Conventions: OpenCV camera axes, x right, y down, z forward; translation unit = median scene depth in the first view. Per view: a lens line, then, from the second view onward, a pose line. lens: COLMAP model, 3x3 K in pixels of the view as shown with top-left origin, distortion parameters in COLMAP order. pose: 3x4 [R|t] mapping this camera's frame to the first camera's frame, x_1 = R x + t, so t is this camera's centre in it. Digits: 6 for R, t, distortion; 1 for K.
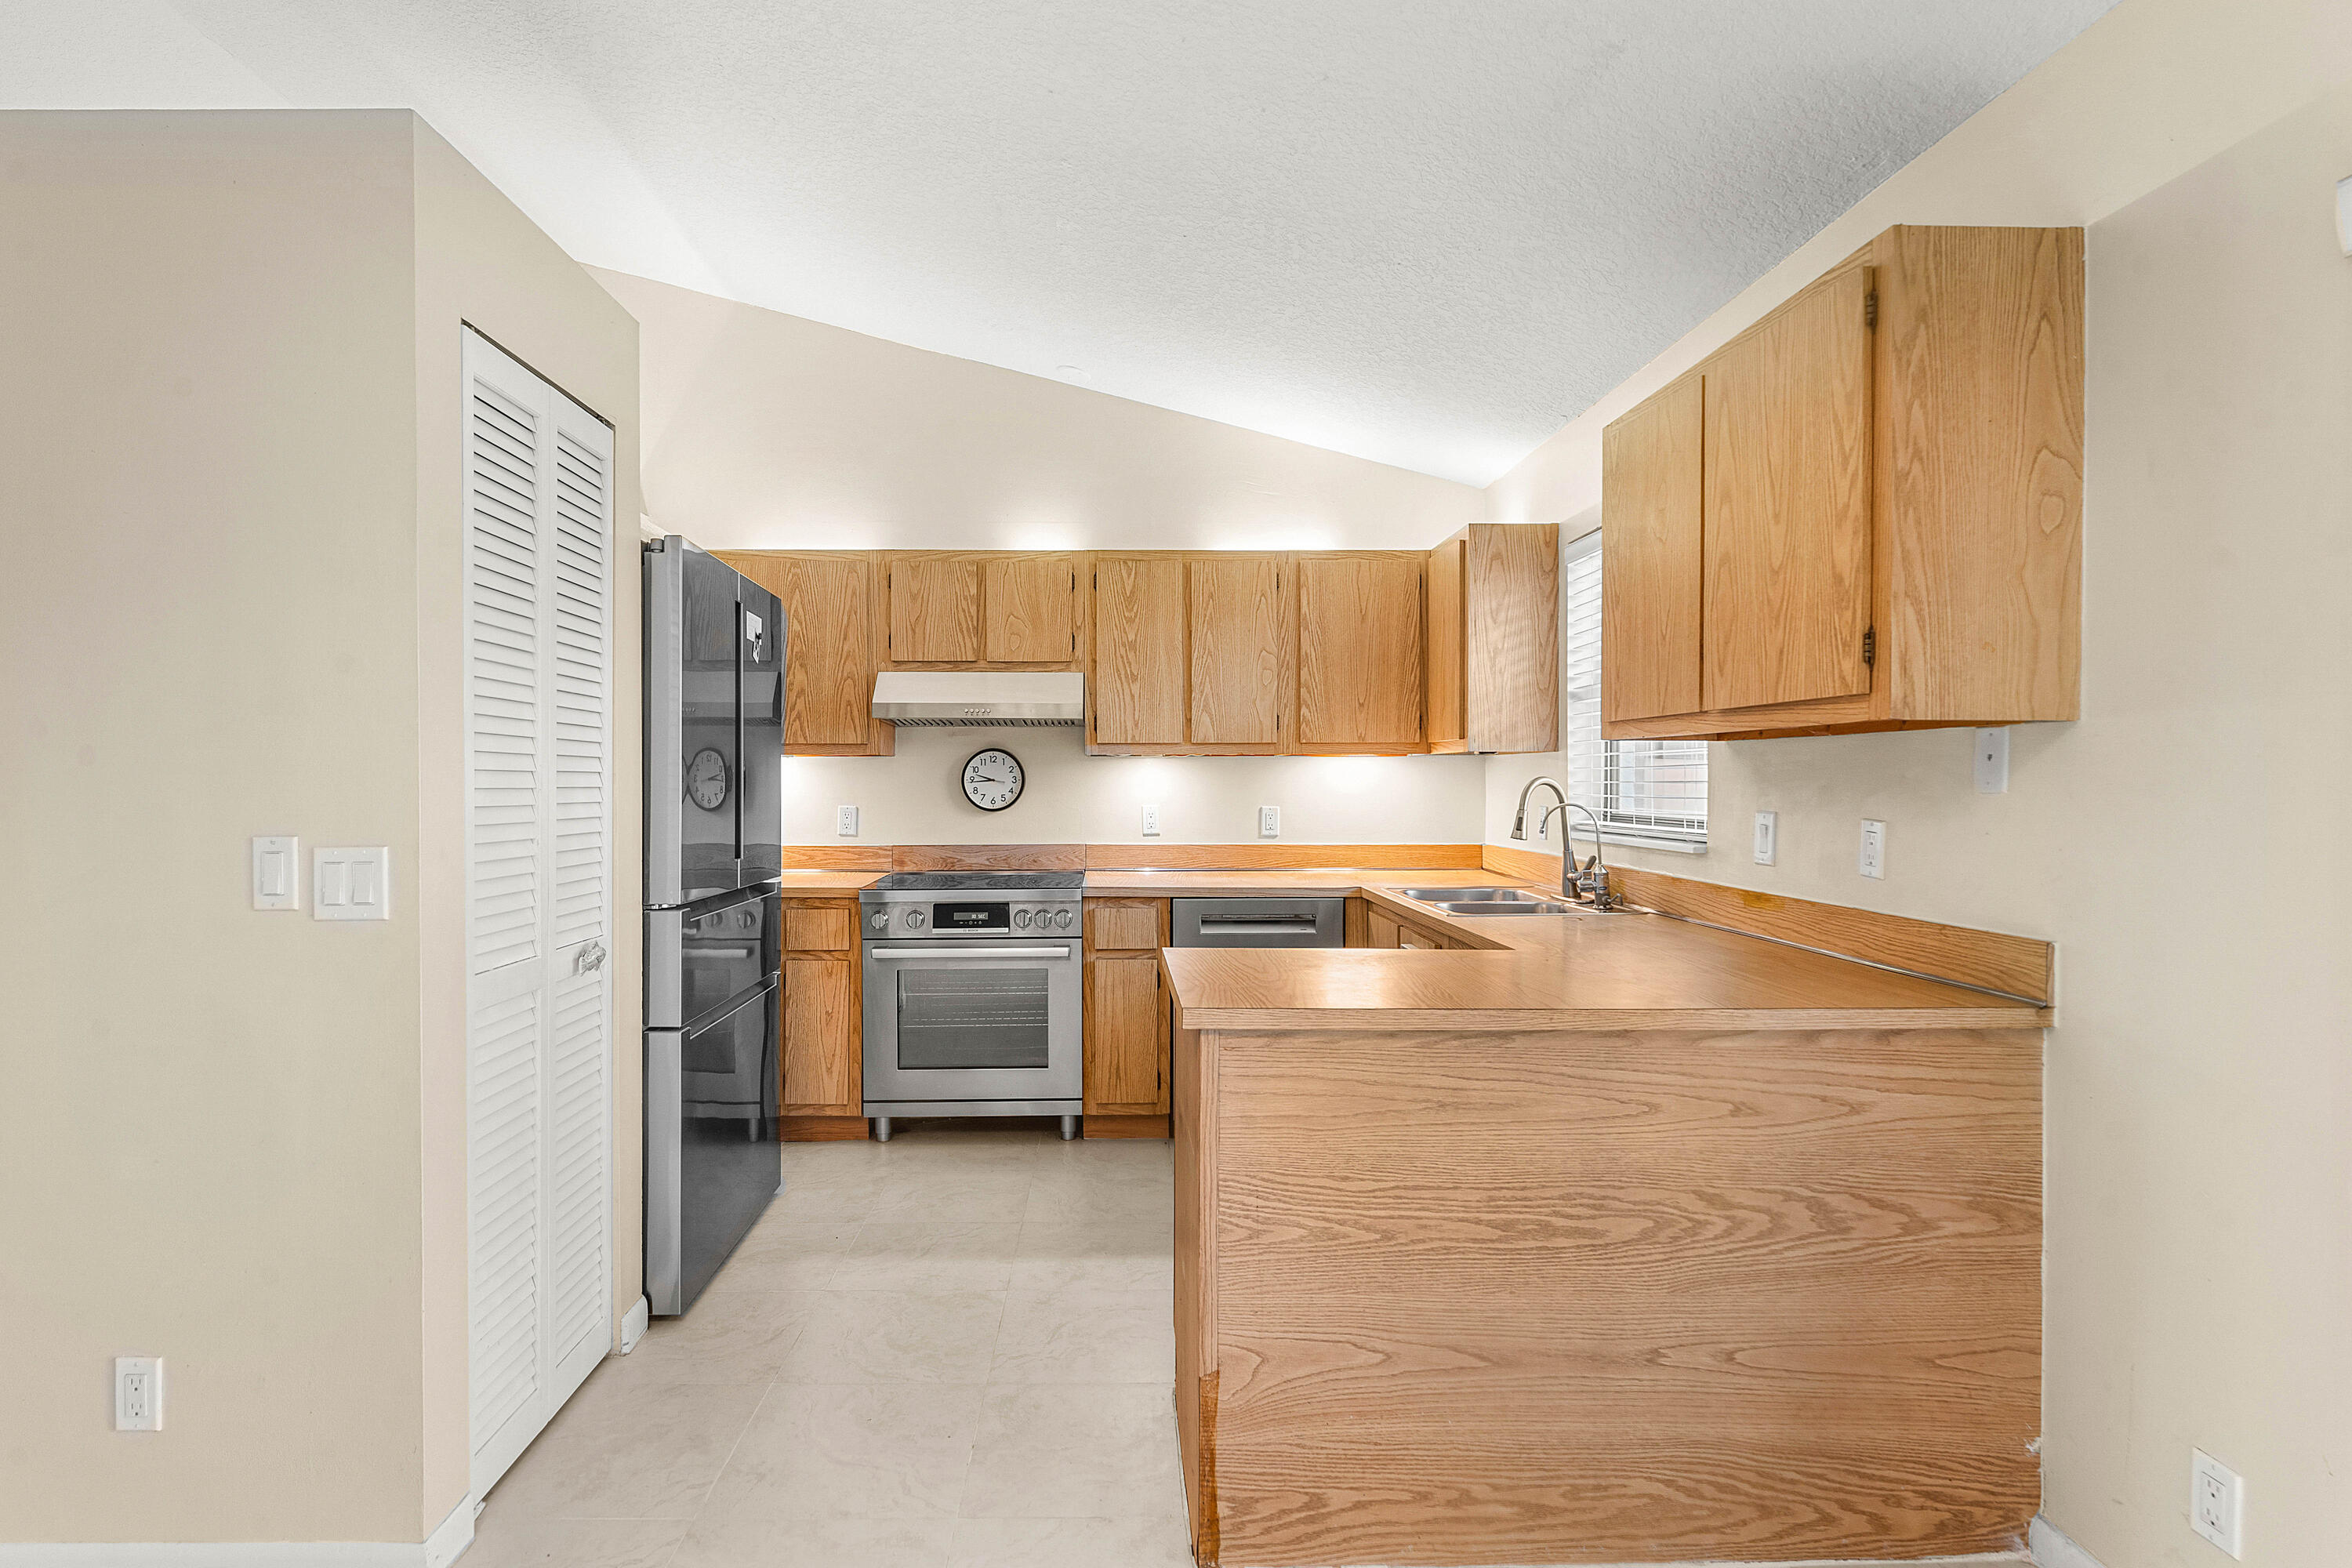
lens RADIAL K [[1188.6, 0, 1088.3], [0, 1188.6, 791.2], [0, 0, 1]] dist [0.000220, -0.000493]
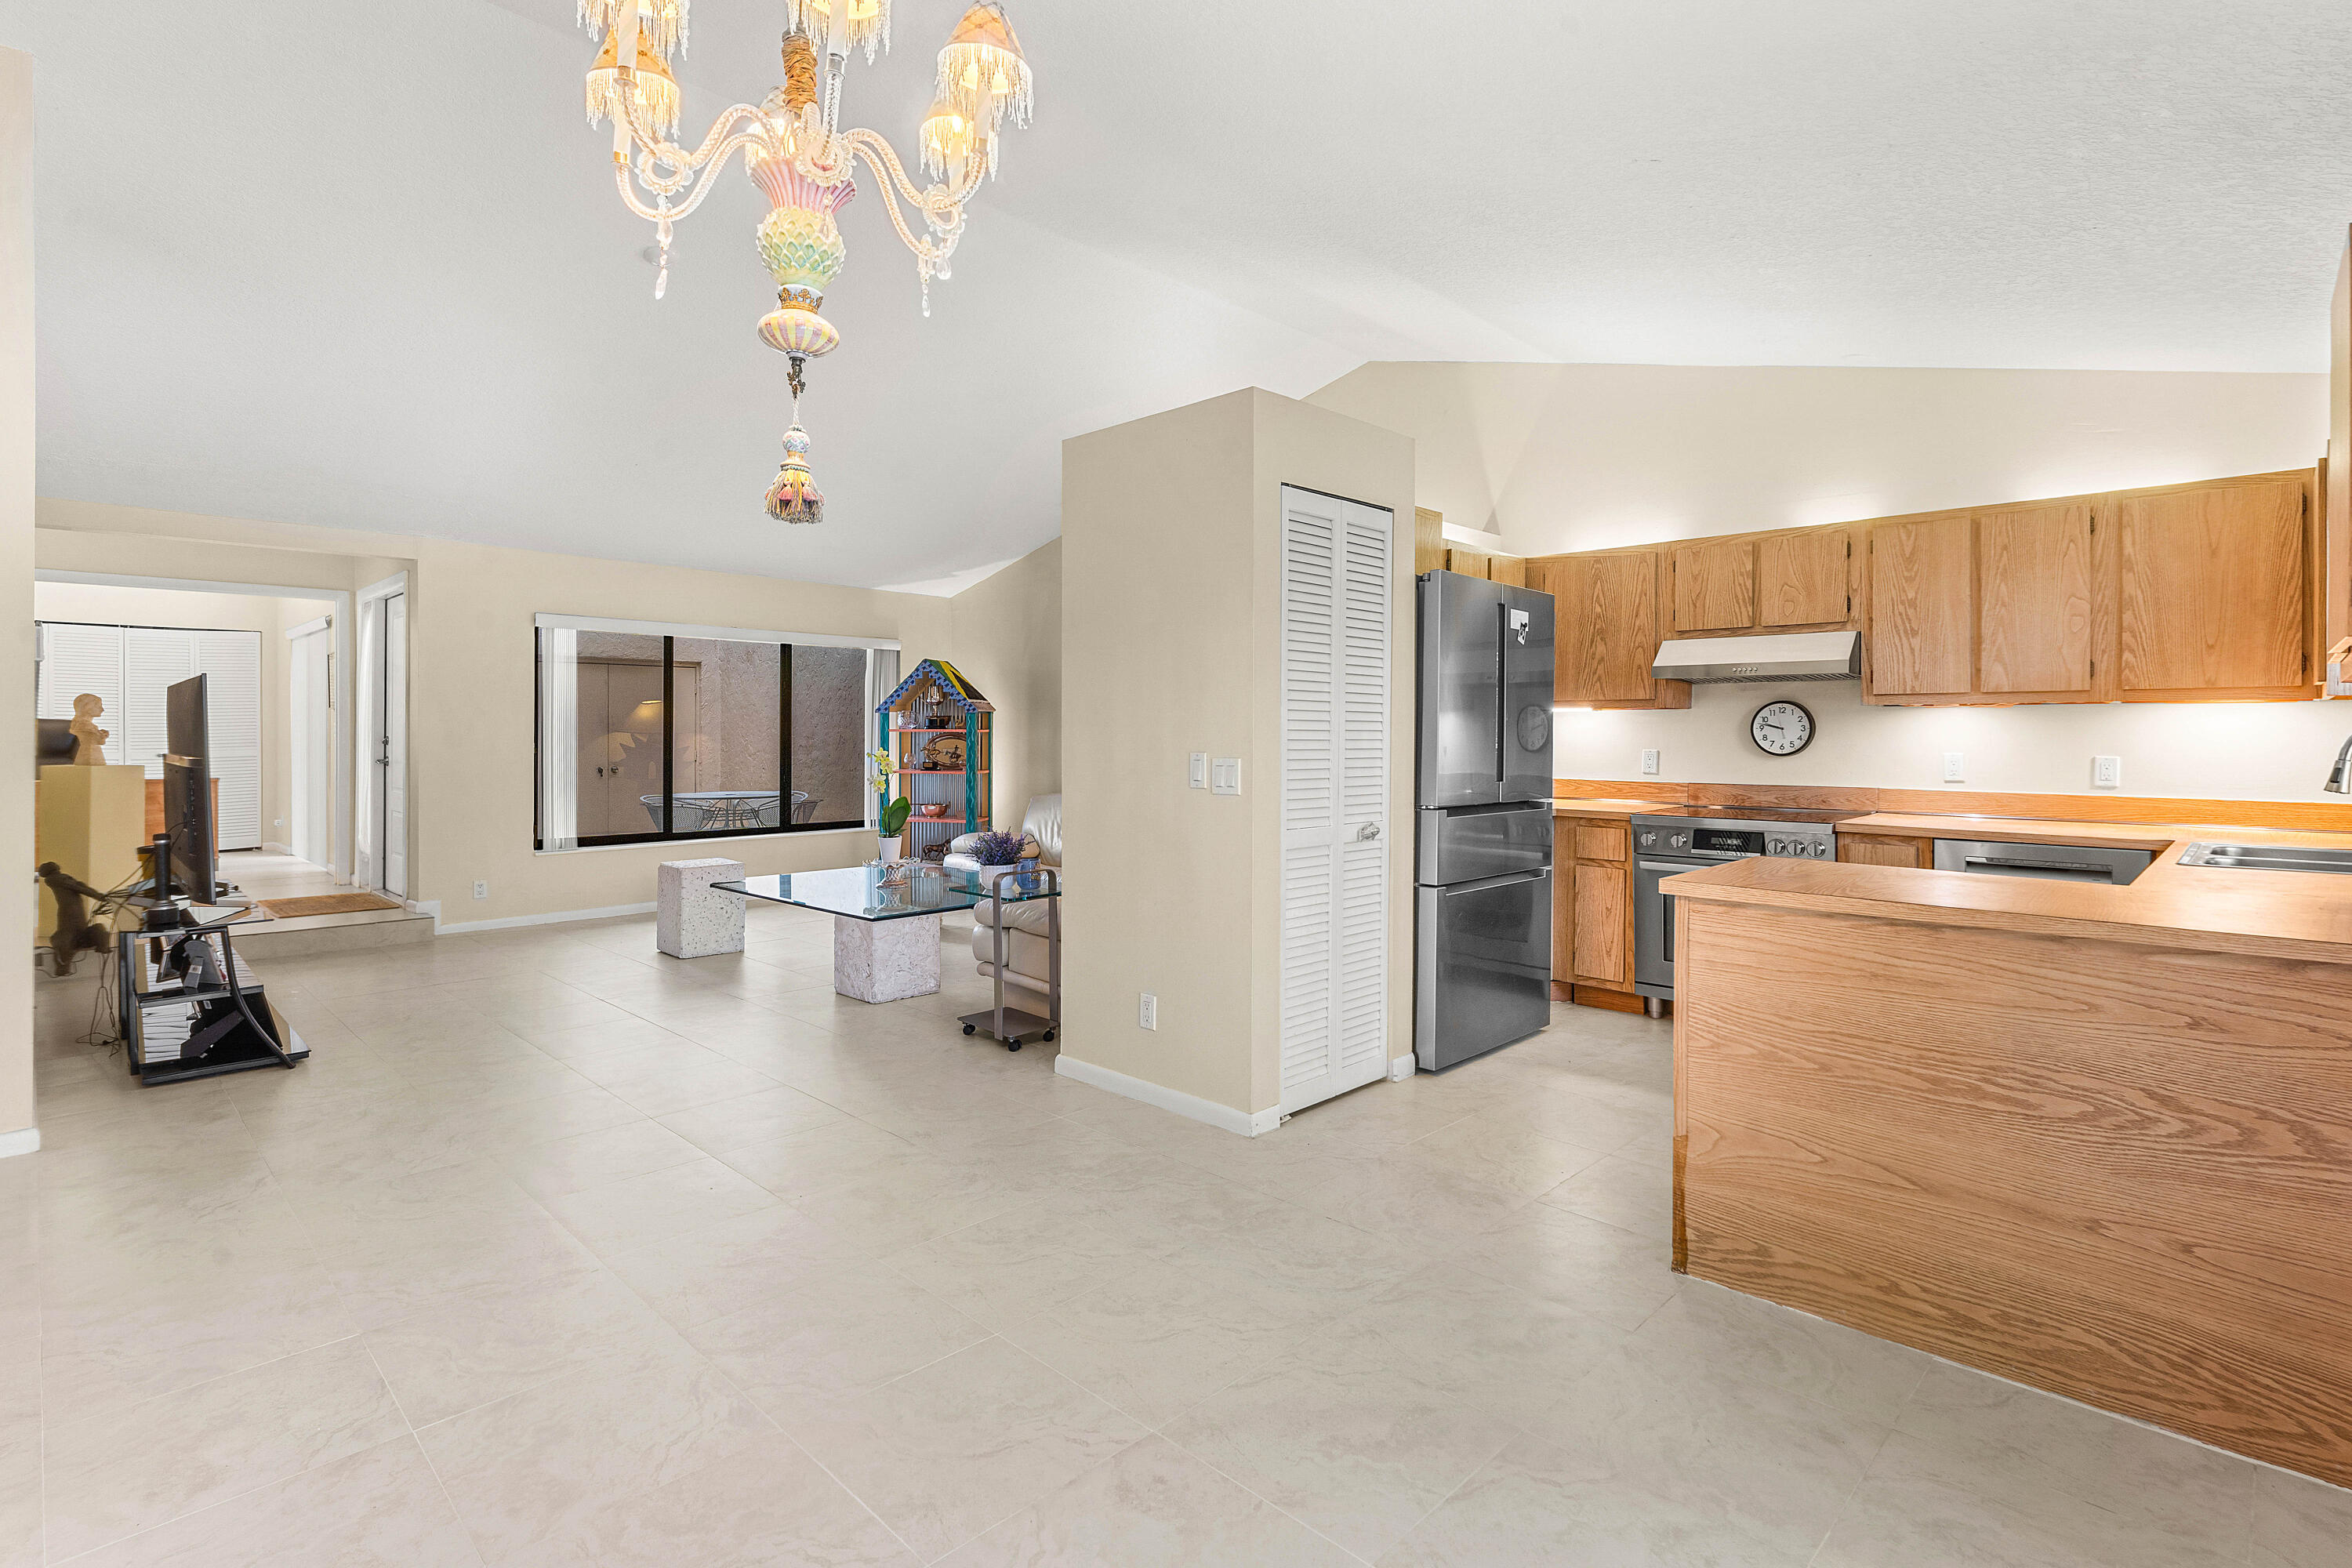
lens RADIAL K [[1070.7, 0, 1227.3], [0, 1070.7, 736.9], [0, 0, 1]] dist [0.002031, 0.000630]
pose [[0.750890, 0.003964, -0.660415, 0.475389], [-0.007912, 0.999964, -0.002994, 0.013695], [0.660379, 0.007473, 0.750895, -0.295016]]
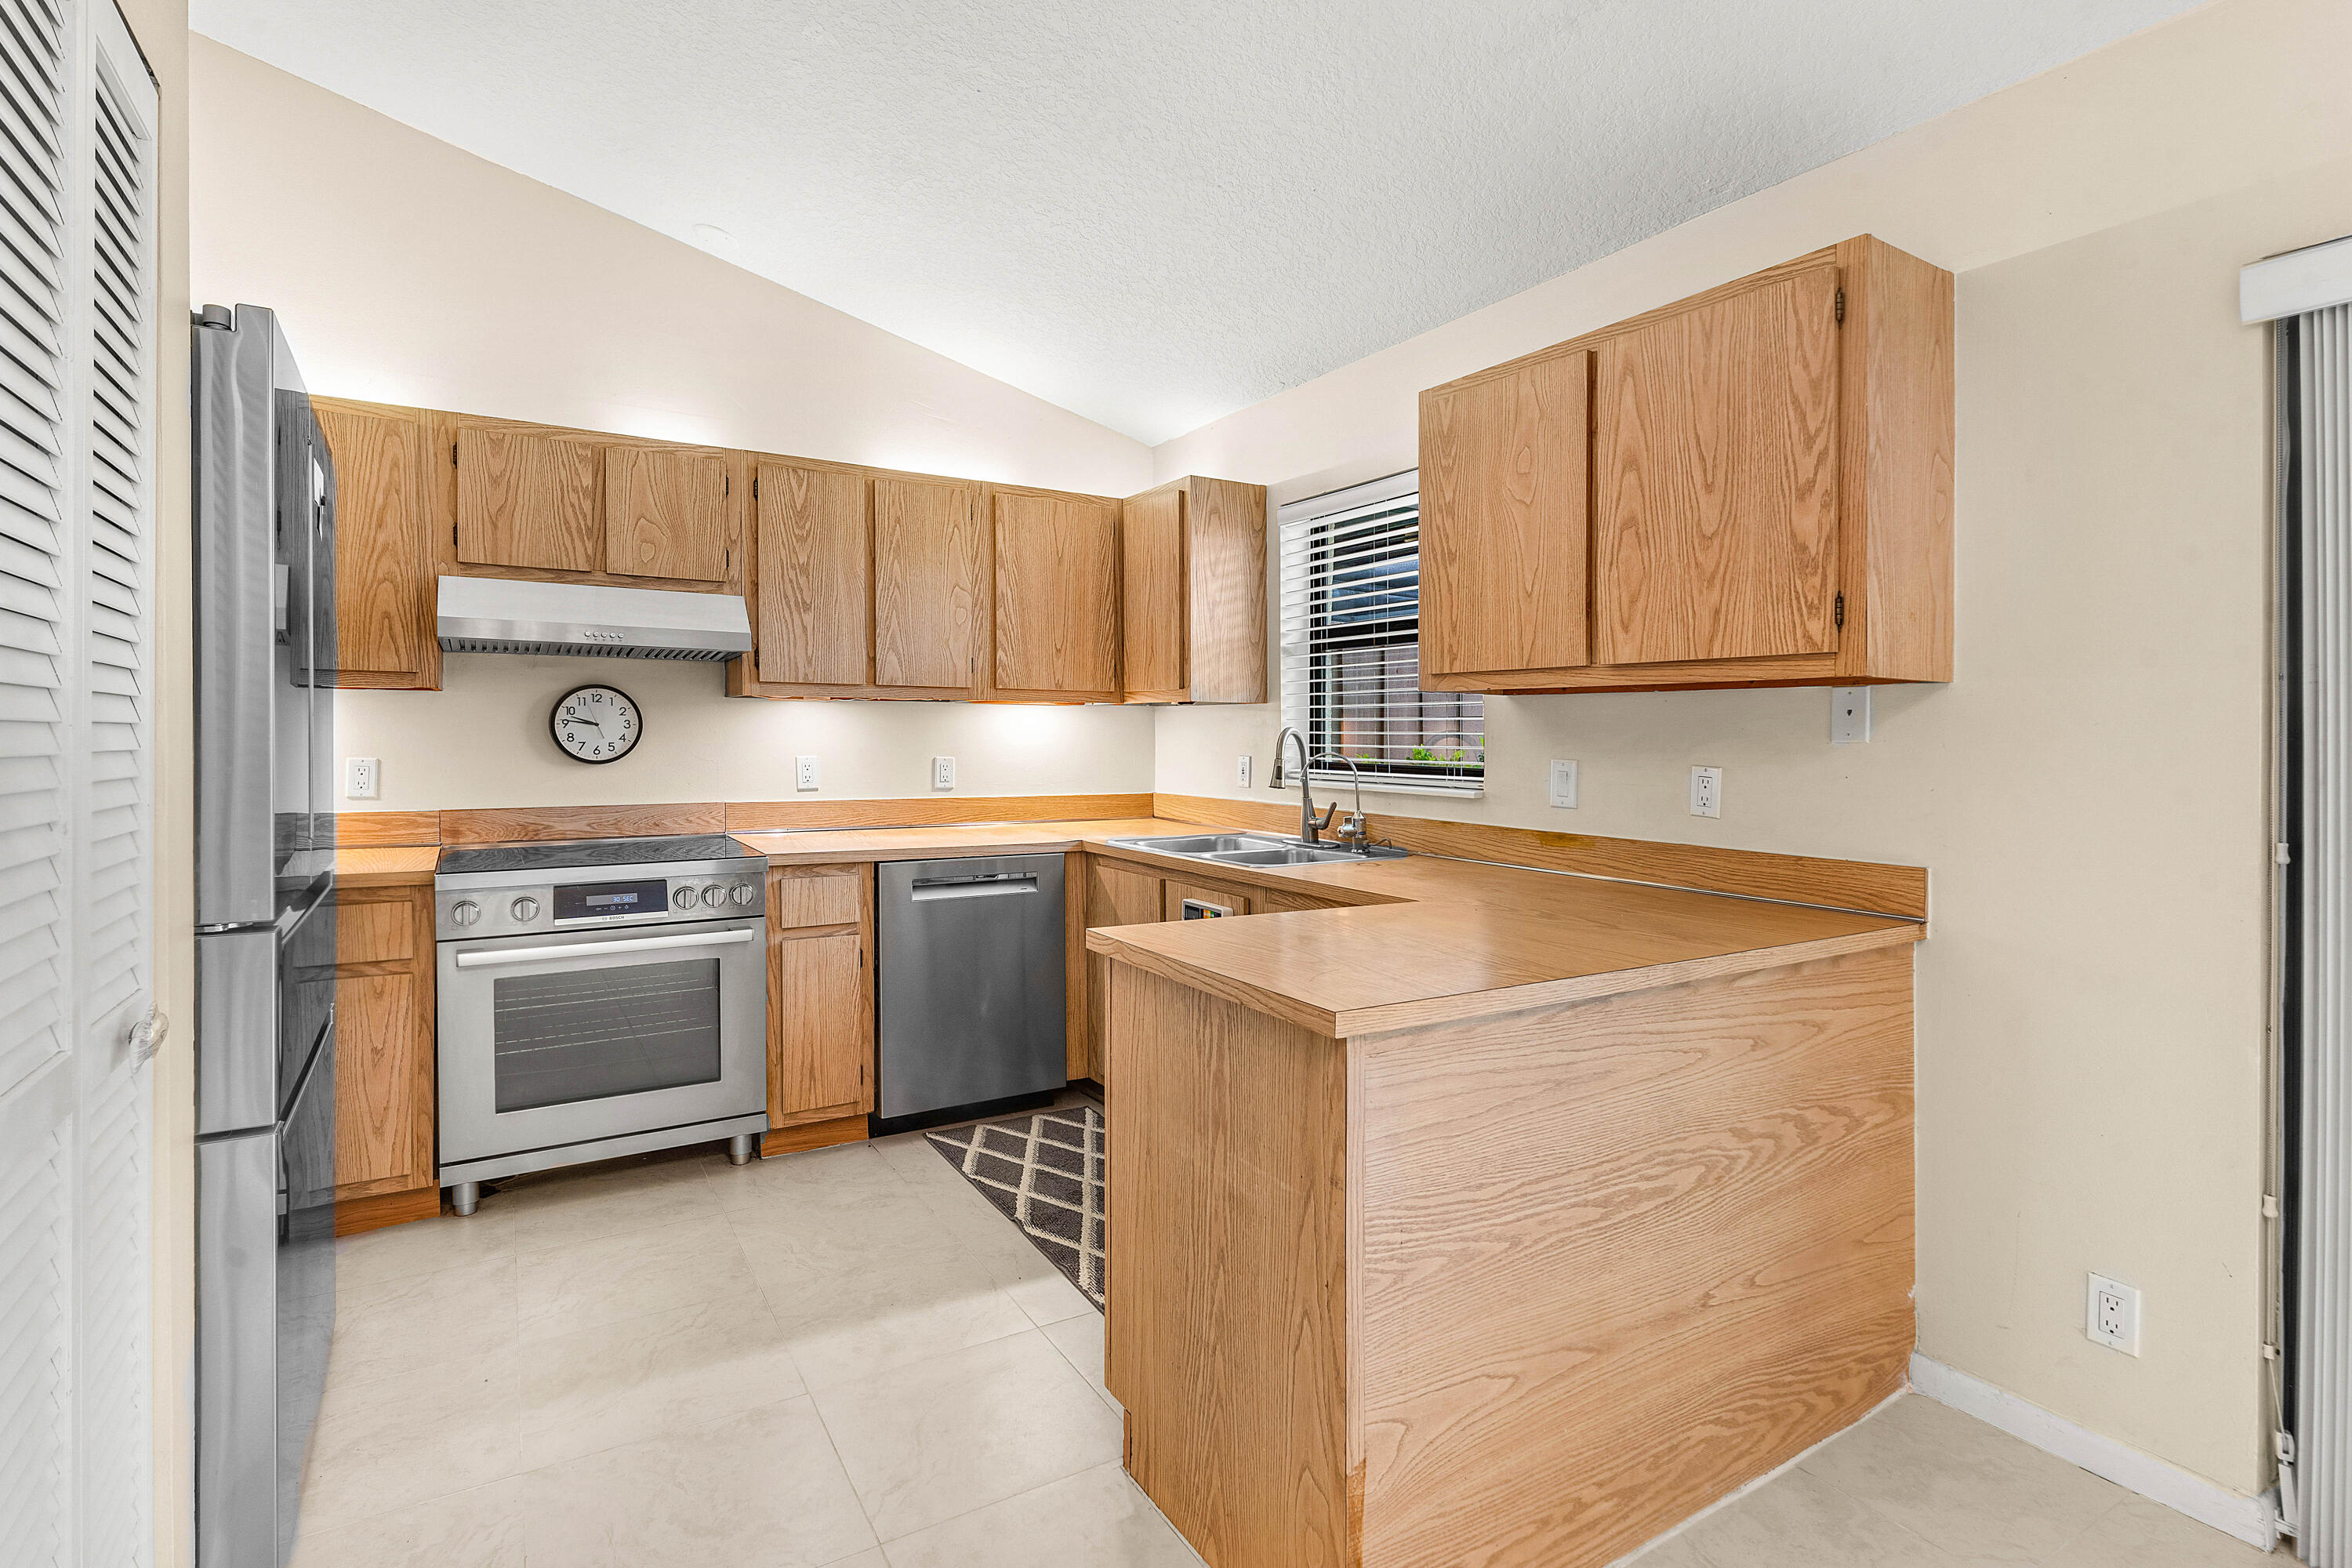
lens RADIAL K [[1112.3, 0, 1156.0], [0, 1112.3, 741.1], [0, 0, 1]] dist [-0.001368, 0.000412]
pose [[0.845243, 0.004331, 0.534364, -0.383645], [-0.003747, 0.999991, -0.002178, 0.004705], [-0.534368, -0.000162, 0.845252, 0.409141]]
